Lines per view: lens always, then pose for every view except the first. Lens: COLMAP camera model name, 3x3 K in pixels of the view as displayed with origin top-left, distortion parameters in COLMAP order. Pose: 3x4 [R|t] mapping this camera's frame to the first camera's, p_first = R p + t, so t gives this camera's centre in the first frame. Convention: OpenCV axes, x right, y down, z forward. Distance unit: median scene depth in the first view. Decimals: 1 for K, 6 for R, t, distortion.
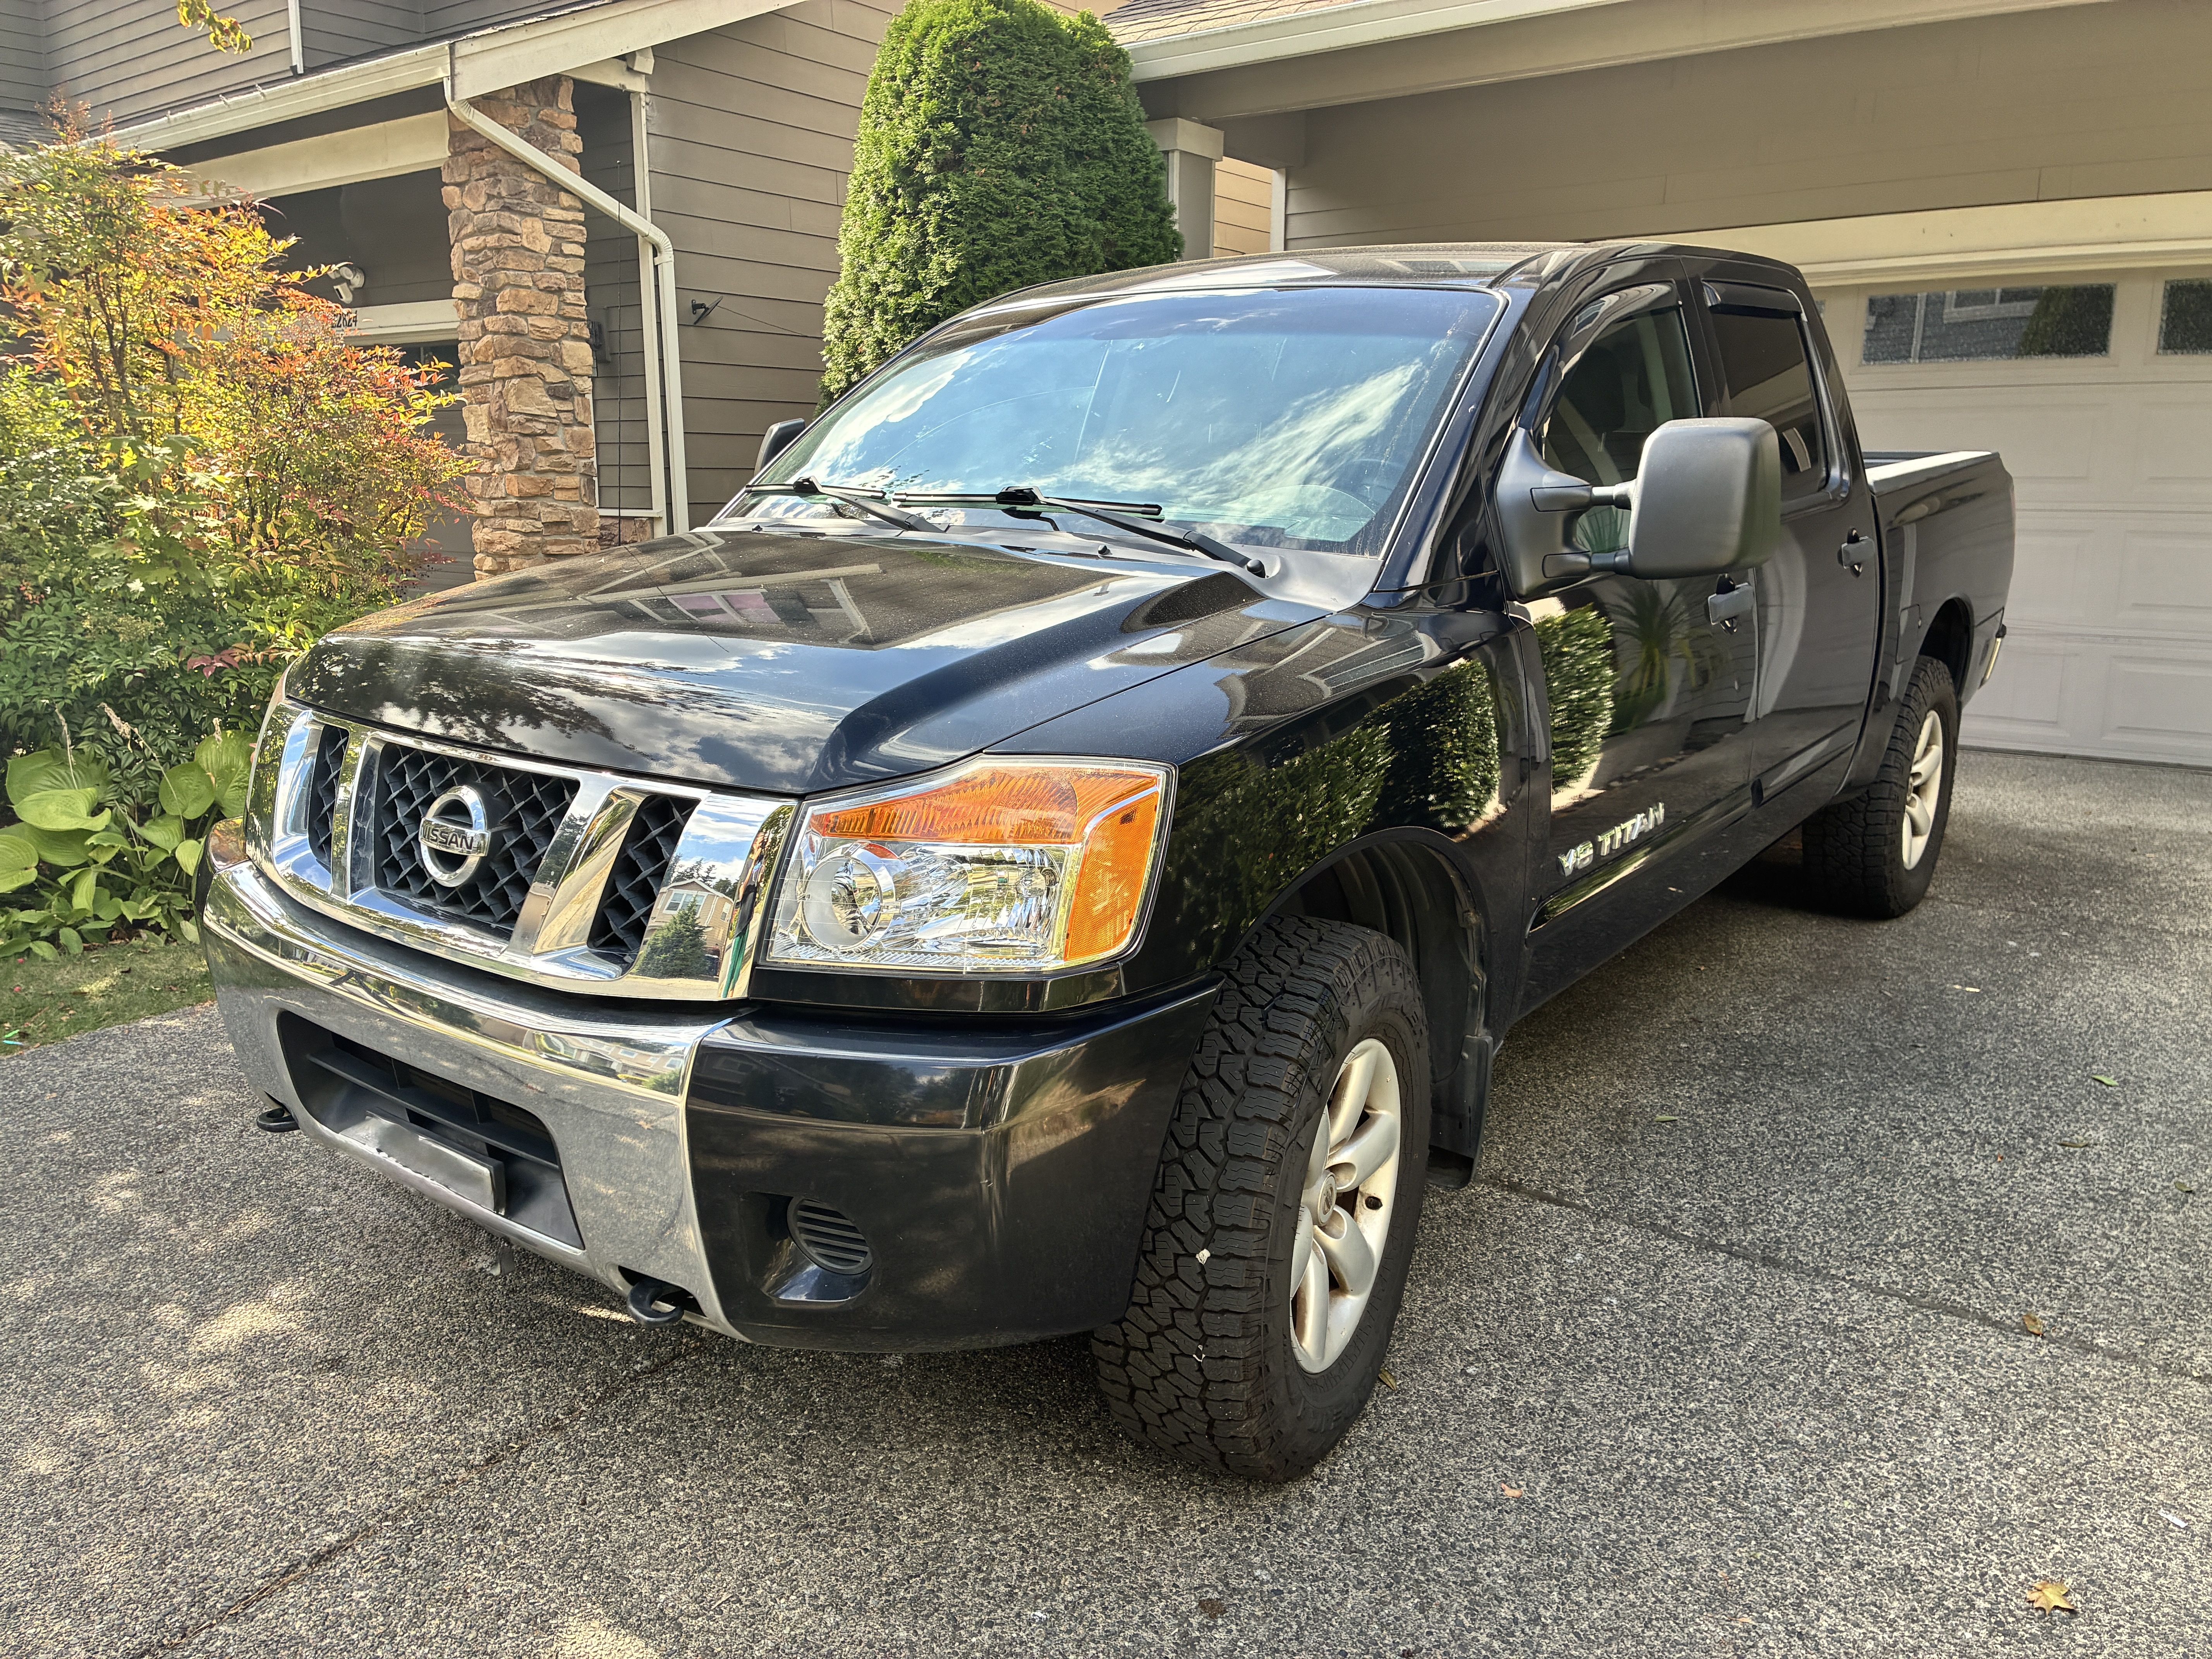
lens RADIAL K [[1656.1, 0, 1110.3], [0, 1656.1, 831.9], [0, 0, 1]] dist [0.046388, -0.056878]
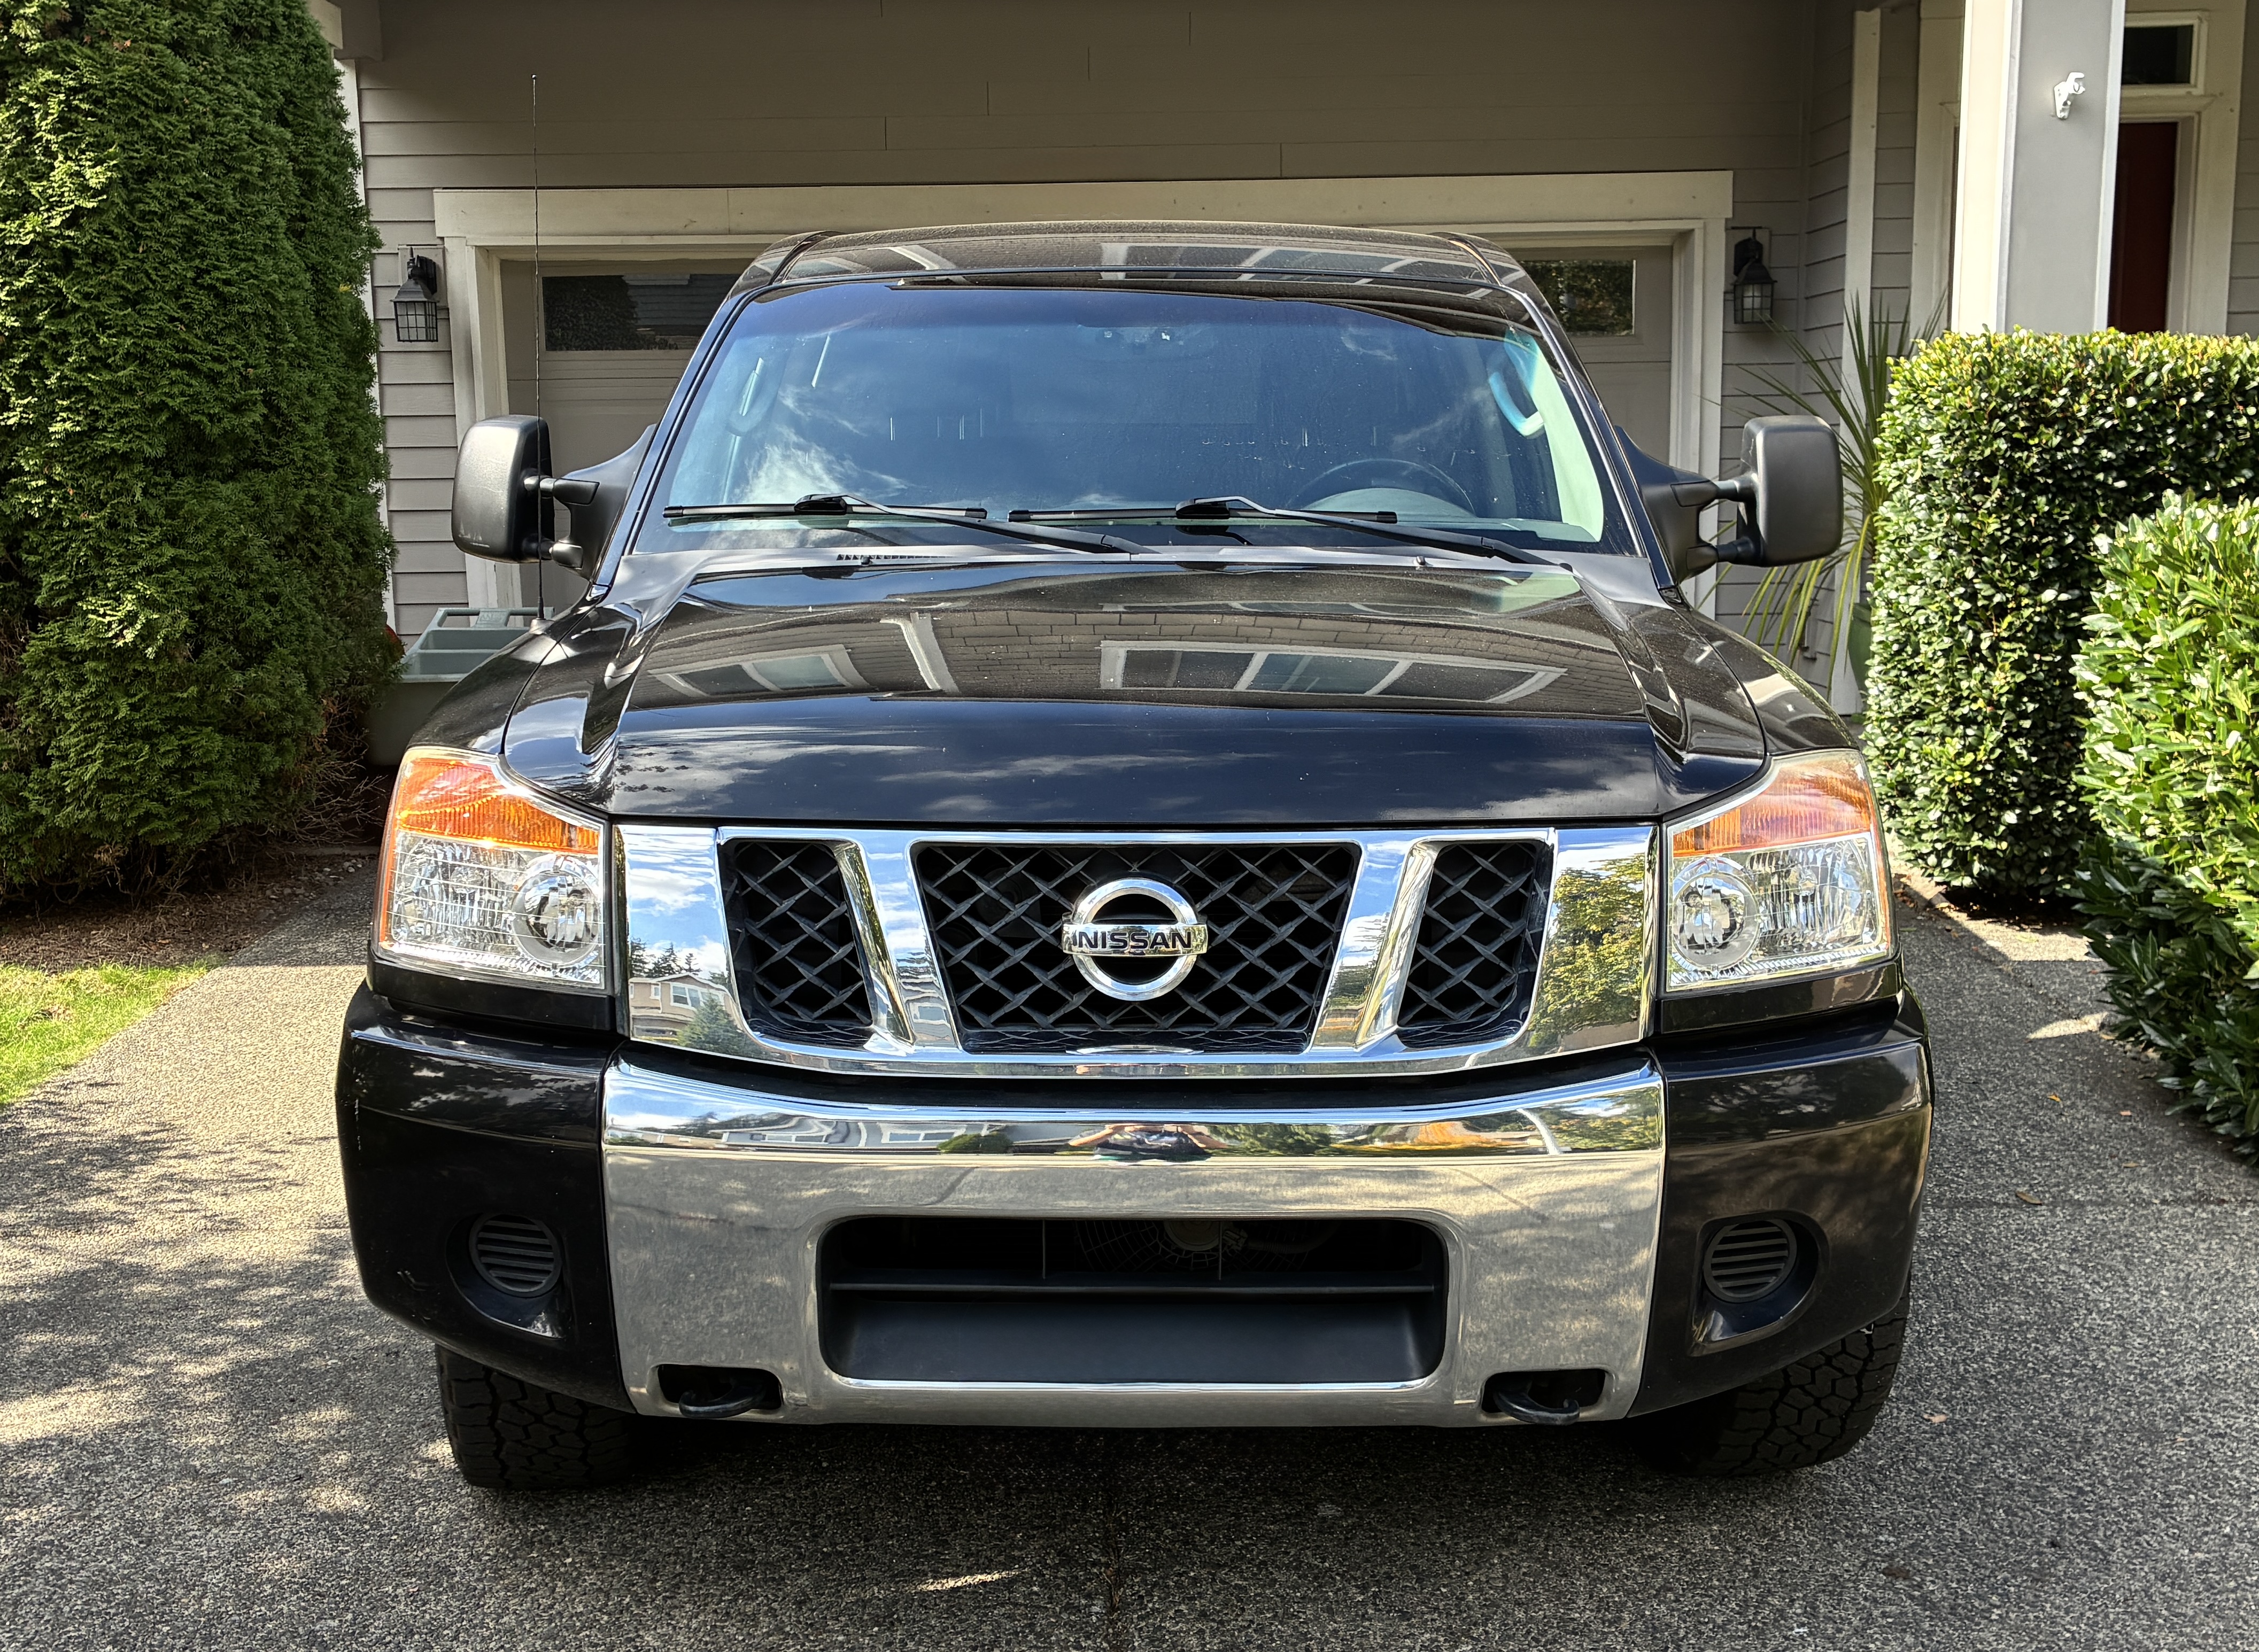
lens RADIAL K [[2281.6, 0, 1144.0], [0, 2281.6, 819.8], [0, 0, 1]] dist [0.042303, 0.000000]
pose [[0.795661, -0.113197, 0.595071, -0.342024], [0.147232, 0.989064, -0.008718, -0.014674], [-0.587576, 0.094550, 0.803626, 0.029496]]
